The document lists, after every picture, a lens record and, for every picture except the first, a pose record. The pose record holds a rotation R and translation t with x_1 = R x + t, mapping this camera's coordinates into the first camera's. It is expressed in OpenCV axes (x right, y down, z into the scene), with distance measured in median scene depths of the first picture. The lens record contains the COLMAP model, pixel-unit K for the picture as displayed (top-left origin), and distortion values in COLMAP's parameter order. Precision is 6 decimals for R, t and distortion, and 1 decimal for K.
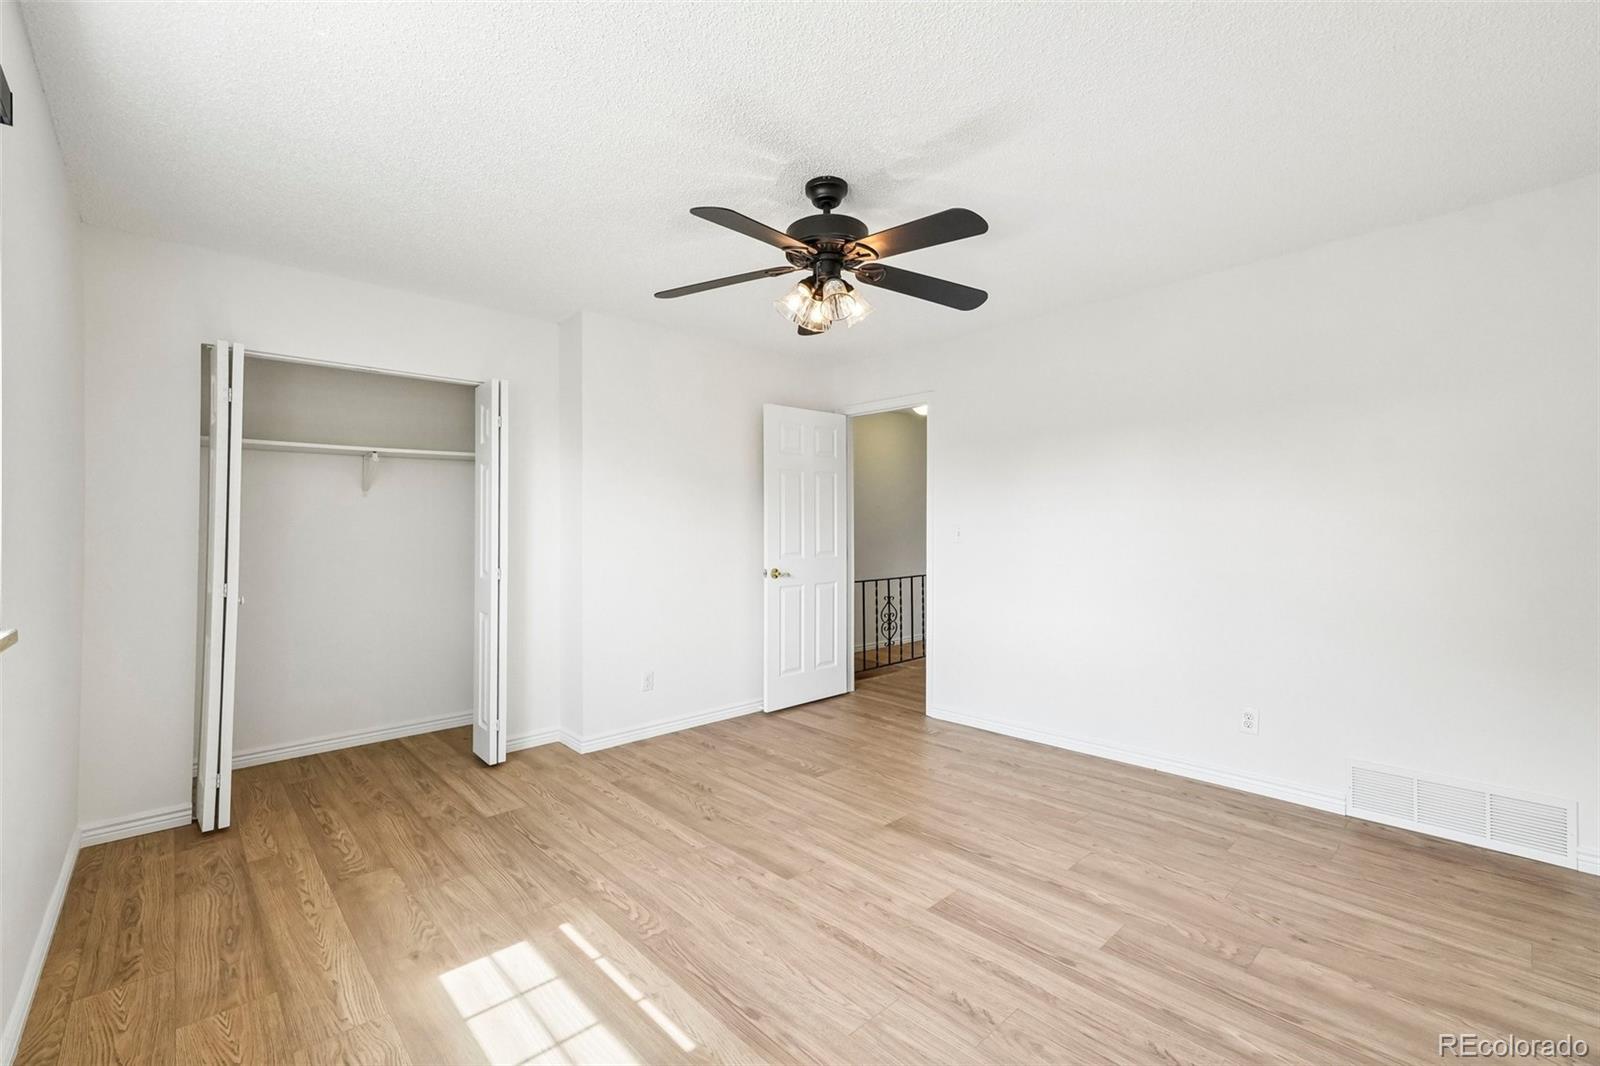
lens RADIAL K [[677.9, 0, 805.0], [0, 677.9, 534.1], [0, 0, 1]] dist [-0.006265, 0.005143]
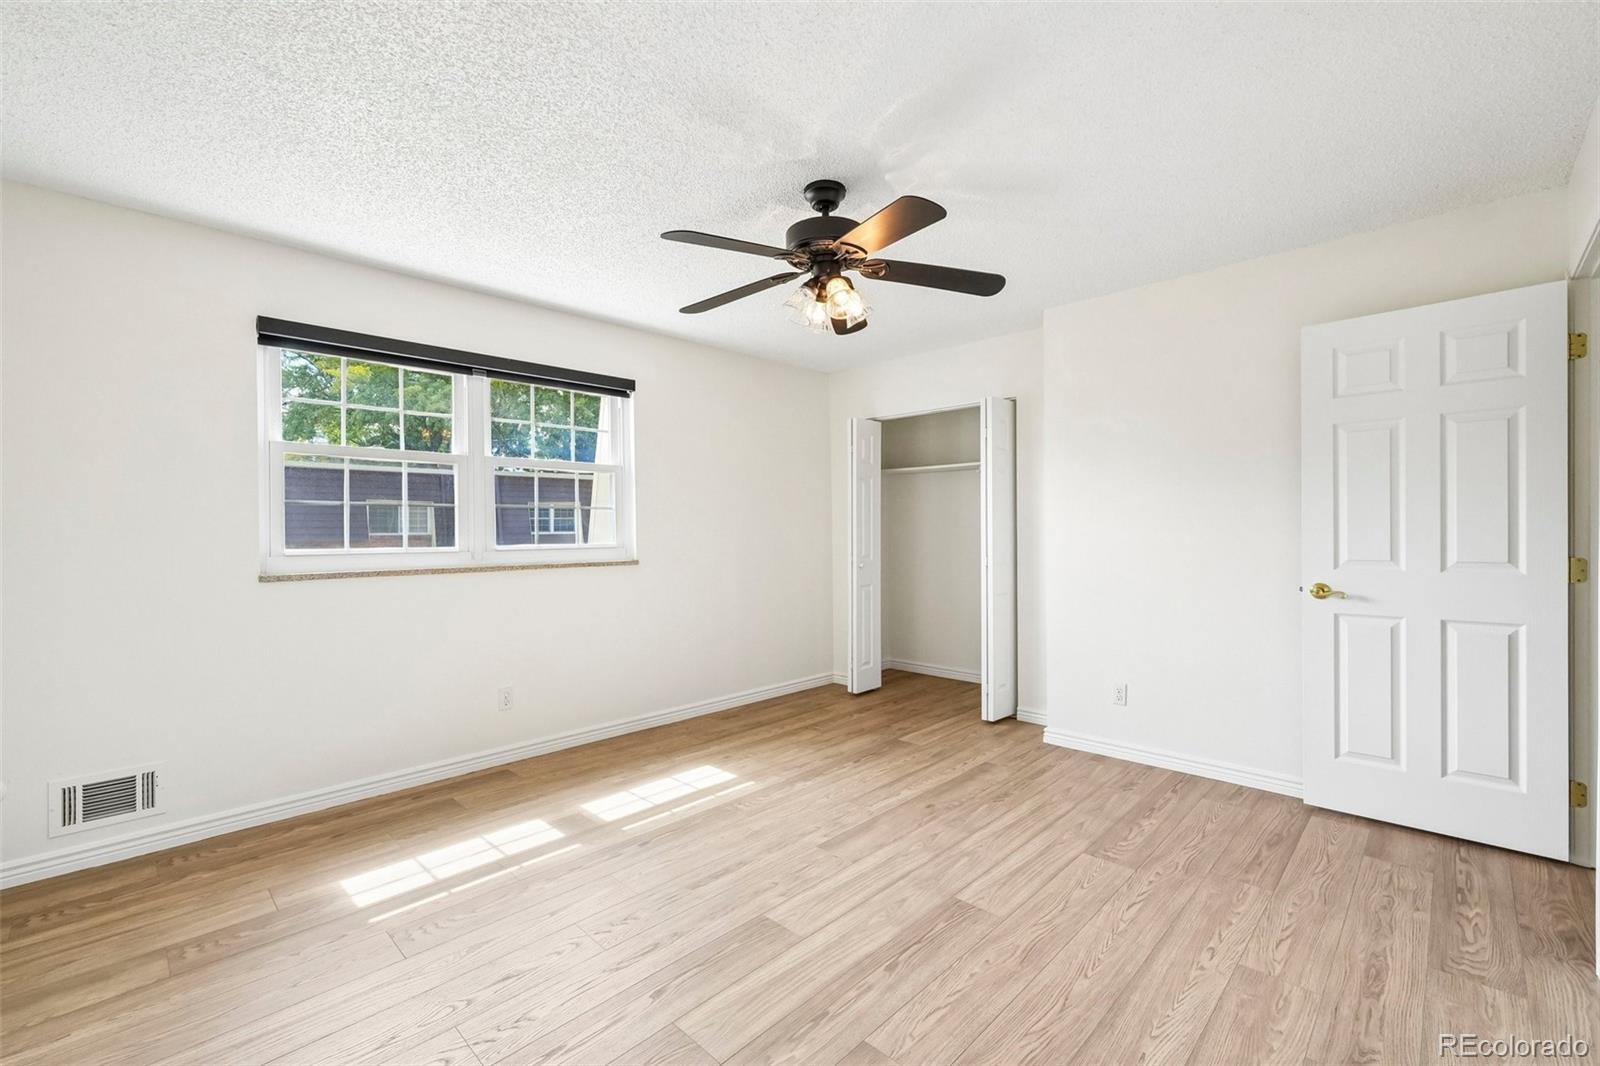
lens RADIAL K [[686.4, 0, 807.6], [0, 686.4, 529.6], [0, 0, 1]] dist [-0.002849, 0.000290]
pose [[0.044813, 0.009669, -0.998949, 1.015741], [0.008585, 0.999913, 0.010063, -0.016103], [0.998958, -0.009027, 0.044726, 0.880302]]
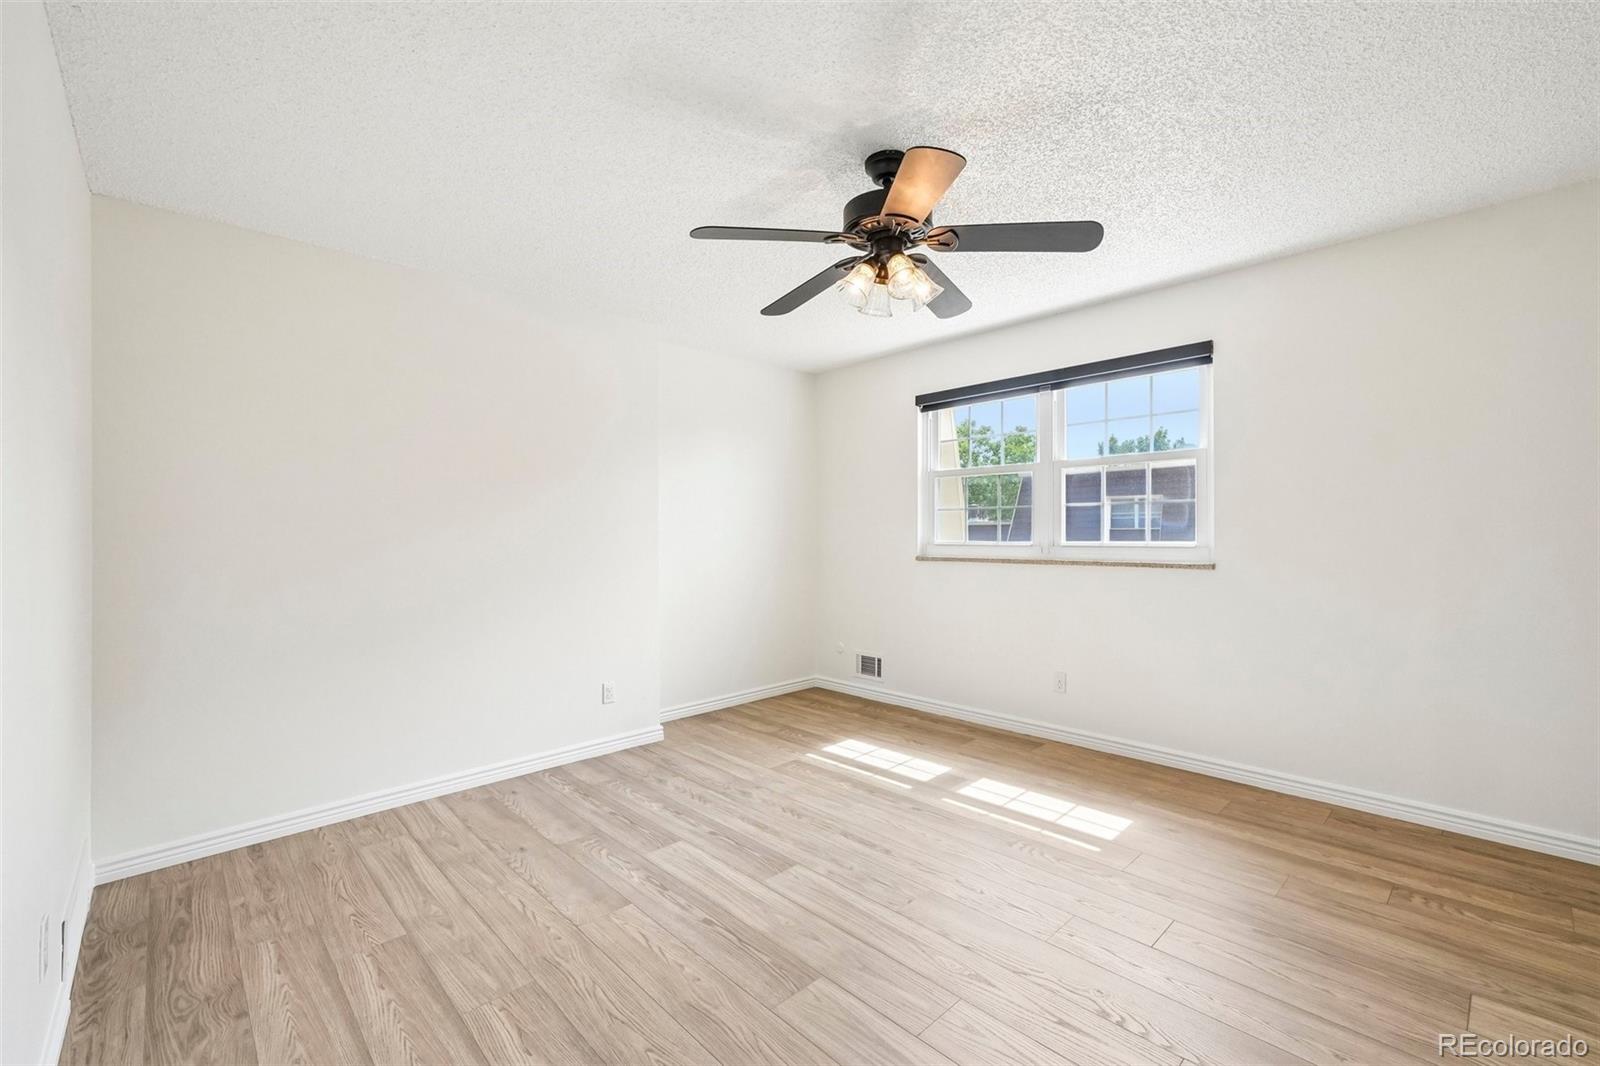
lens RADIAL K [[677.9, 0, 805.0], [0, 677.9, 534.1], [0, 0, 1]] dist [-0.006265, 0.005143]
pose [[-0.999801, 0.018670, -0.007090, 0.142779], [0.018633, 0.999813, 0.005187, -0.009784], [0.007186, 0.005054, -0.999961, 1.845765]]
